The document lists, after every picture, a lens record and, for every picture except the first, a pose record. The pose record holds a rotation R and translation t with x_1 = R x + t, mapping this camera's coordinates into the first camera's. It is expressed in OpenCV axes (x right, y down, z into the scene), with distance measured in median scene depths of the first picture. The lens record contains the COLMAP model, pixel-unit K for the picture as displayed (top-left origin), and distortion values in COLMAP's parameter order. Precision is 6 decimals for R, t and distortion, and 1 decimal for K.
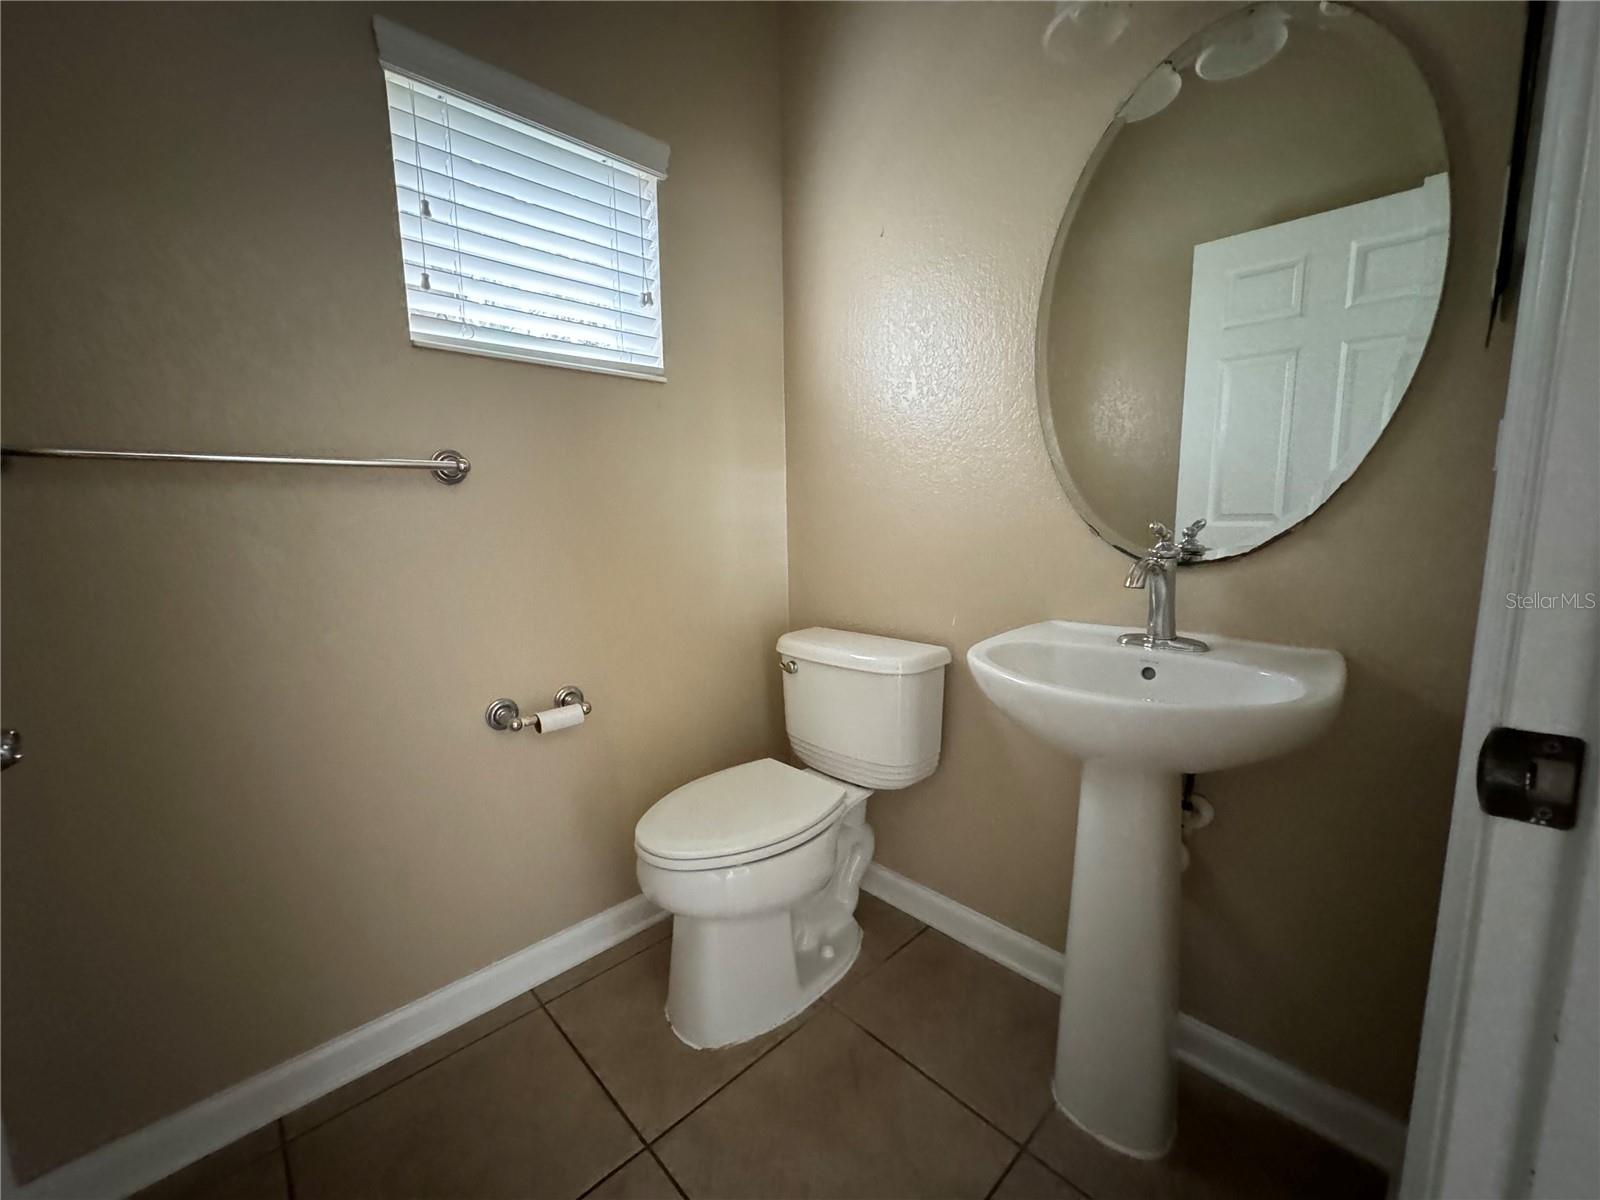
lens RADIAL K [[635.5, 0, 800.0], [0, 635.5, 600.0], [0, 0, 1]] dist [0.001459, -0.000471]
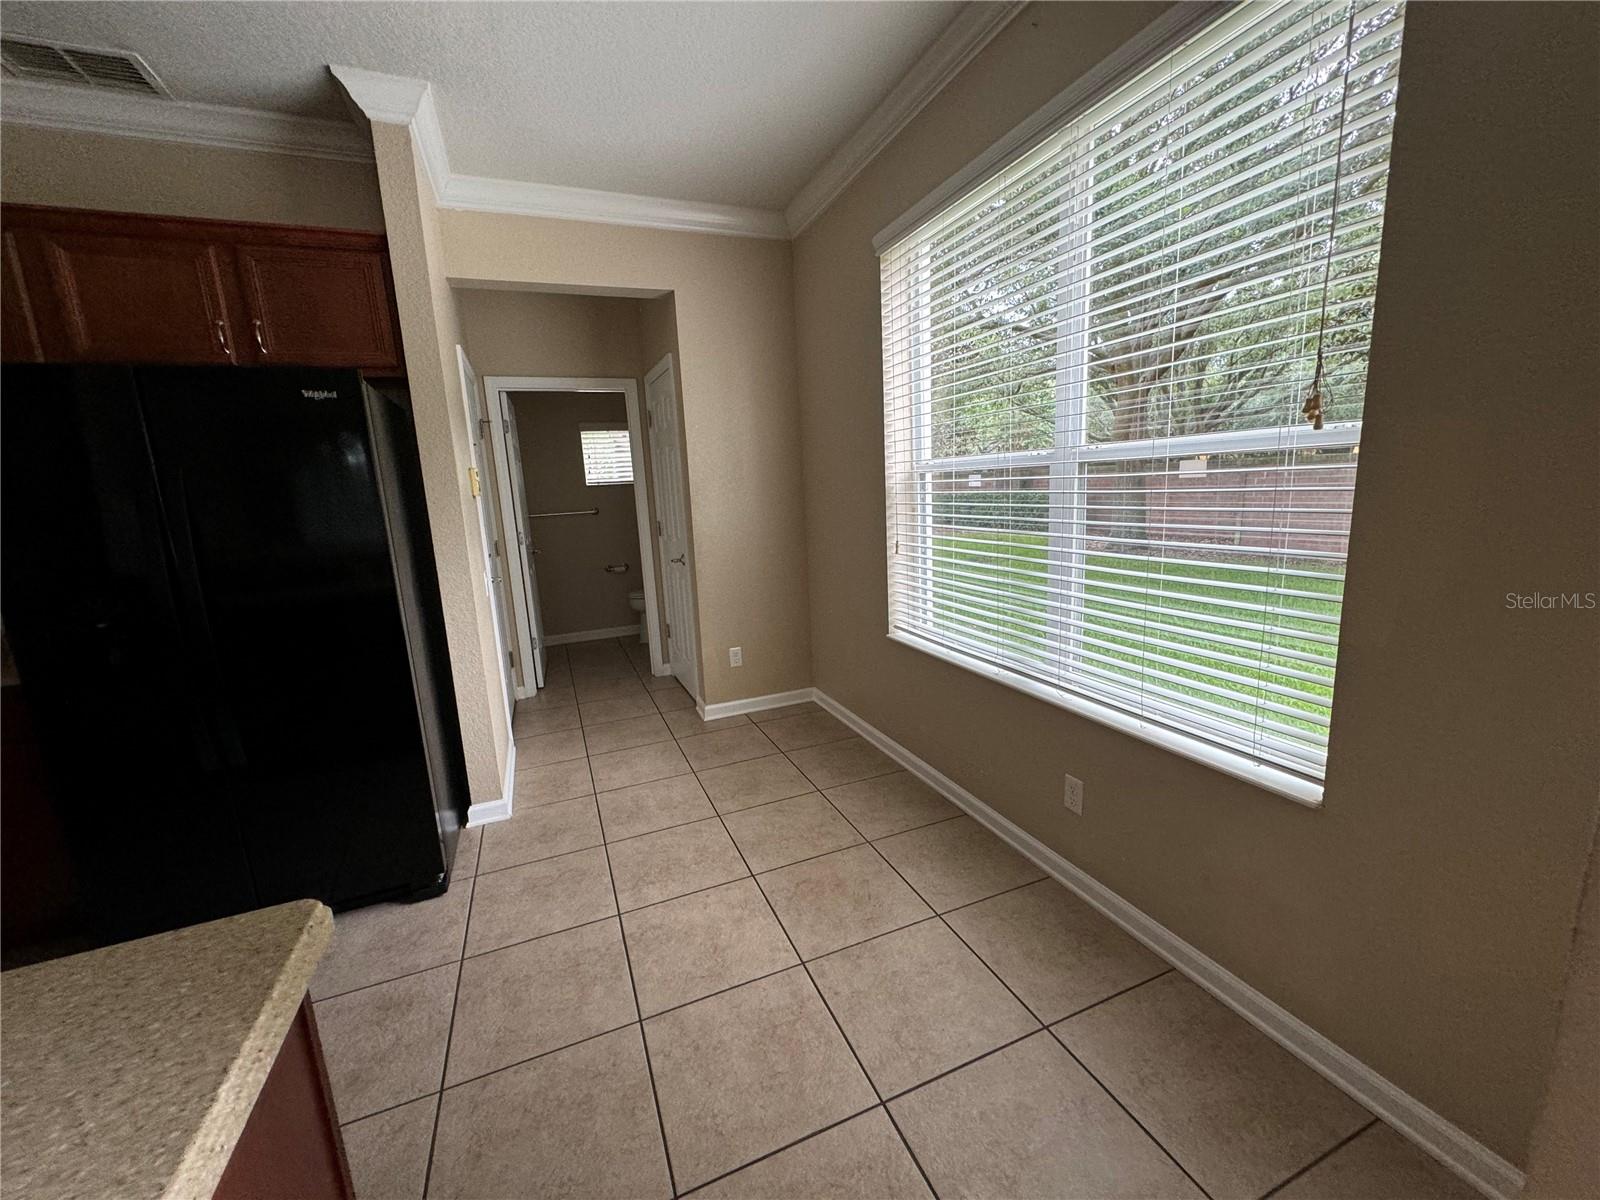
lens RADIAL K [[635.5, 0, 800.0], [0, 635.5, 600.0], [0, 0, 1]] dist [0.001459, -0.000471]
pose [[0.929755, 0.032048, -0.366781, 2.614949], [-0.010882, 0.998161, 0.059632, 0.144160], [0.368017, -0.051452, 0.928394, -2.834182]]
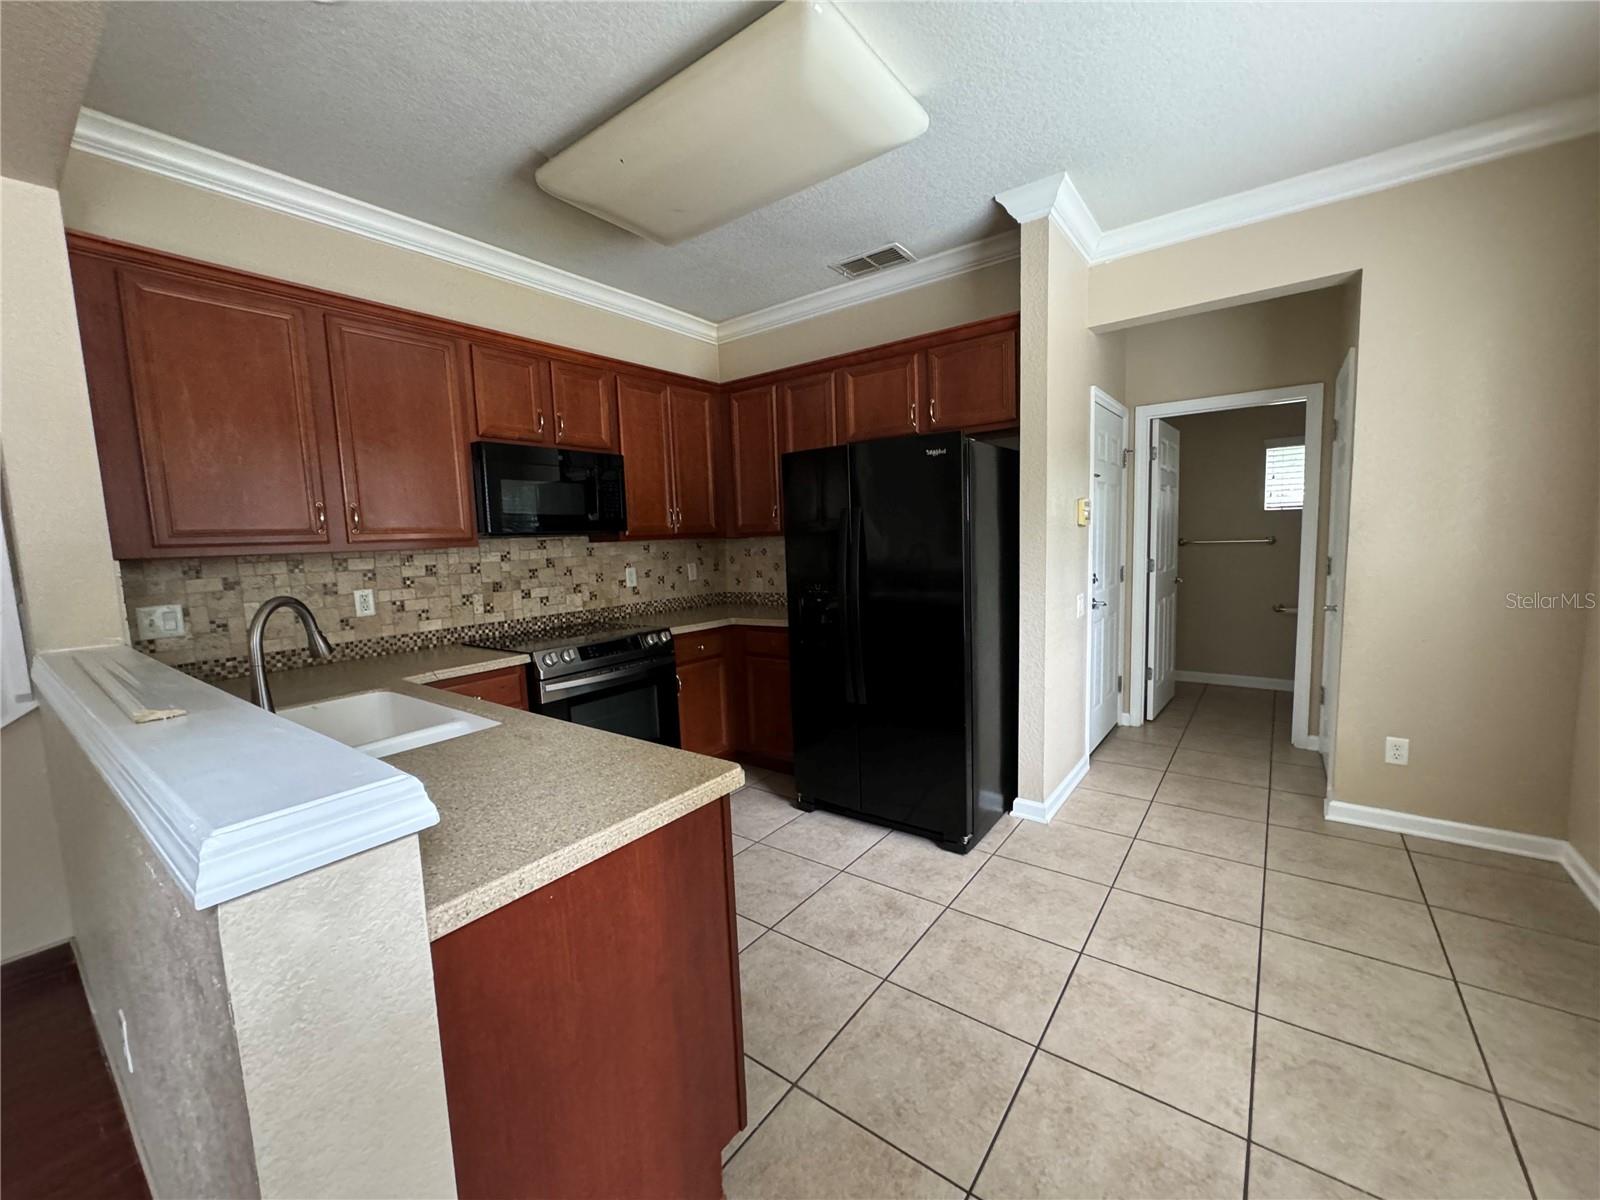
lens RADIAL K [[635.5, 0, 800.0], [0, 635.5, 600.0], [0, 0, 1]] dist [0.001459, -0.000471]
pose [[0.160726, 0.106532, -0.981233, 2.982424], [-0.099711, 0.990824, 0.091241, 0.091857], [0.981949, 0.083175, 0.169874, -2.575049]]
